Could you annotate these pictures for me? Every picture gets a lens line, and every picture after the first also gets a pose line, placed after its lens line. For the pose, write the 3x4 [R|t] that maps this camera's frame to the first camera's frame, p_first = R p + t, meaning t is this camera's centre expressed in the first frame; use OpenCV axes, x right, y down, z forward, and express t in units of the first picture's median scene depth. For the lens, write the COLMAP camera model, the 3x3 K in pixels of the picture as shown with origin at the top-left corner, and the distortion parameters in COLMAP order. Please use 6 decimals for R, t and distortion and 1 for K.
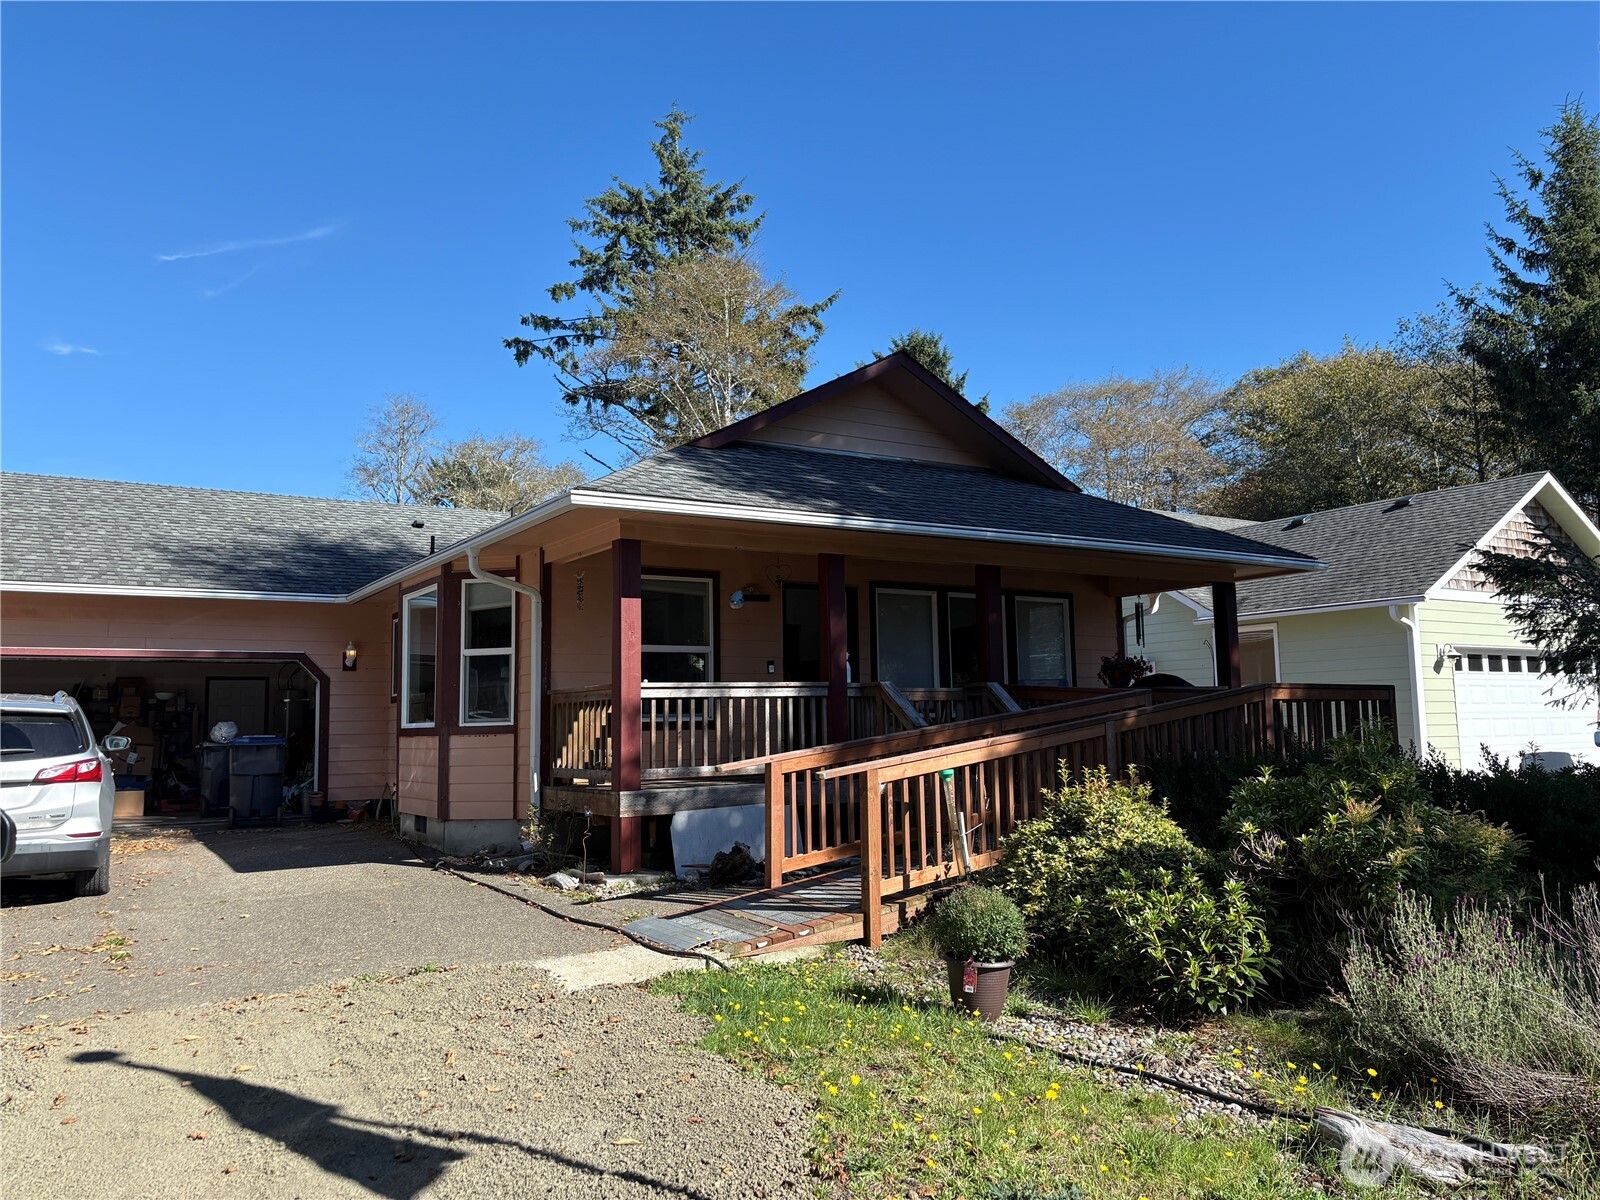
lens RADIAL K [[1202.9, 0, 800.0], [0, 1202.9, 600.0], [0, 0, 1]] dist [0.080481, -0.113669]
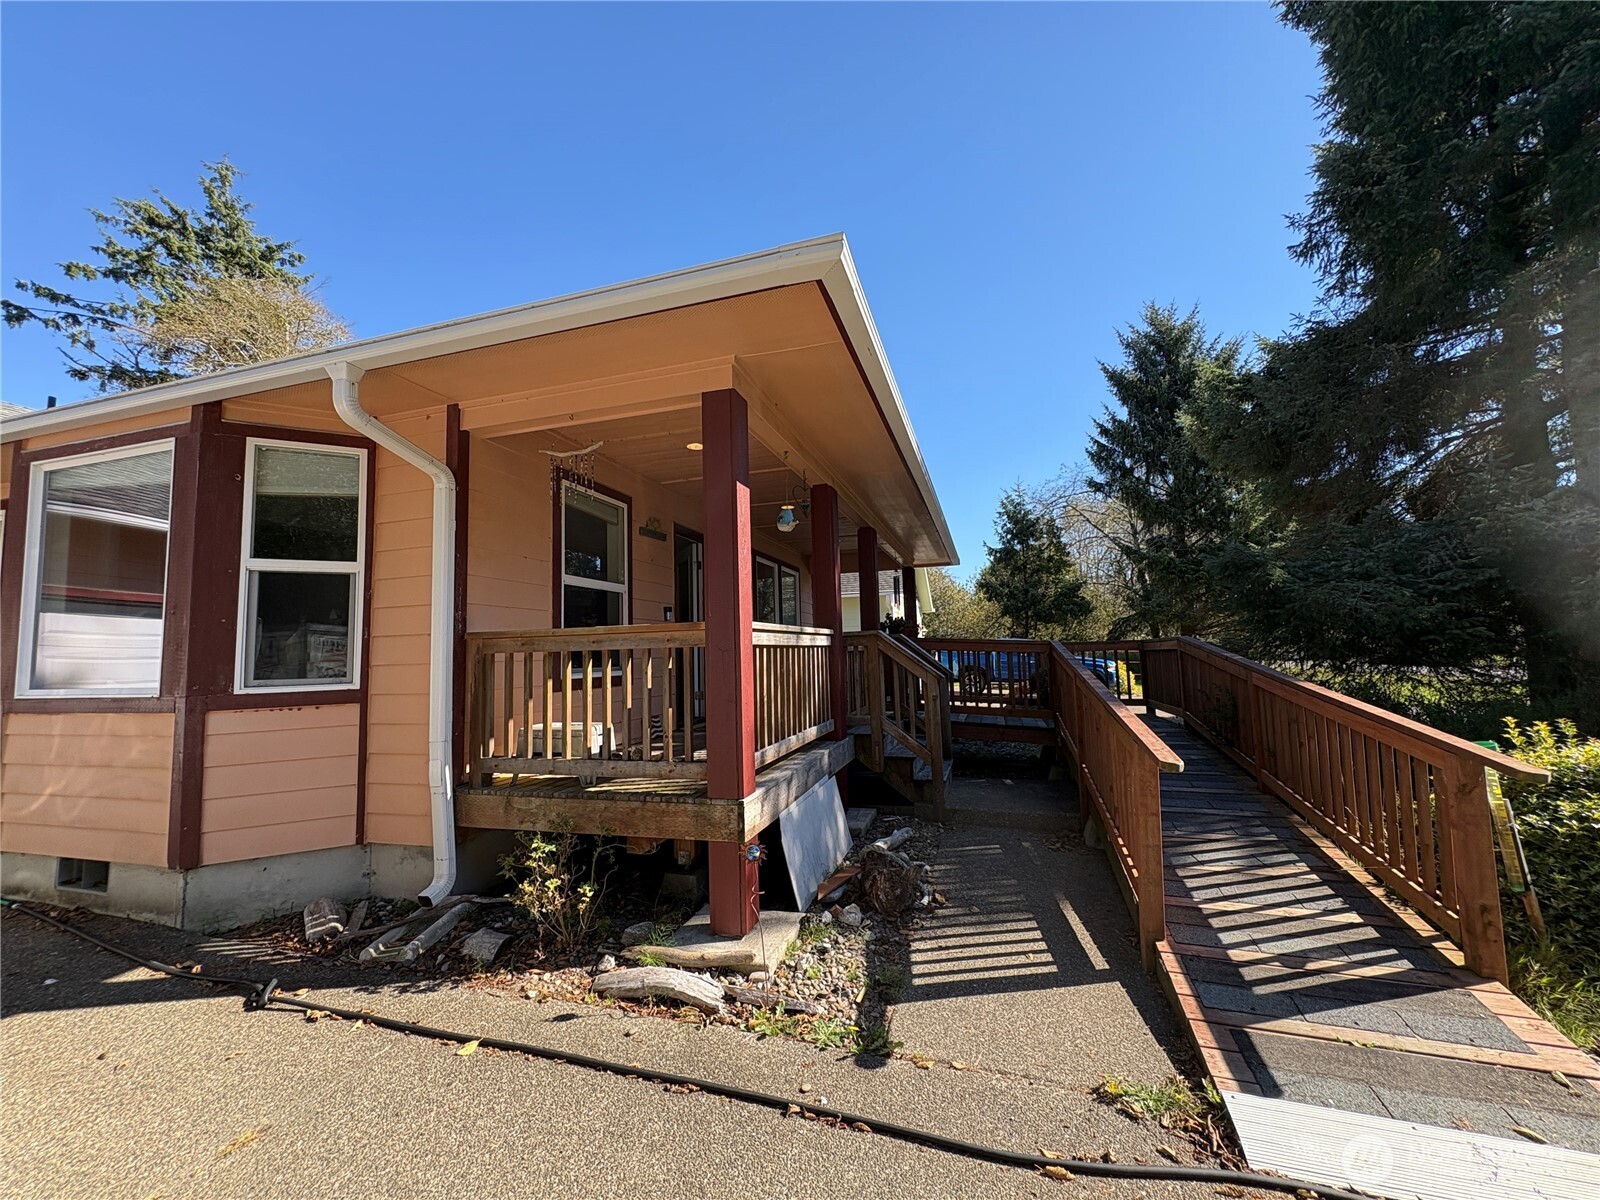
lens RADIAL K [[644.1, 0, 800.0], [0, 644.1, 600.0], [0, 0, 1]] dist [0.004301, 0.000442]
pose [[0.761187, 0.053023, 0.646361, -0.065539], [-0.053410, 0.998392, -0.019002, 0.012368], [-0.646329, -0.020058, 0.762795, 0.142314]]
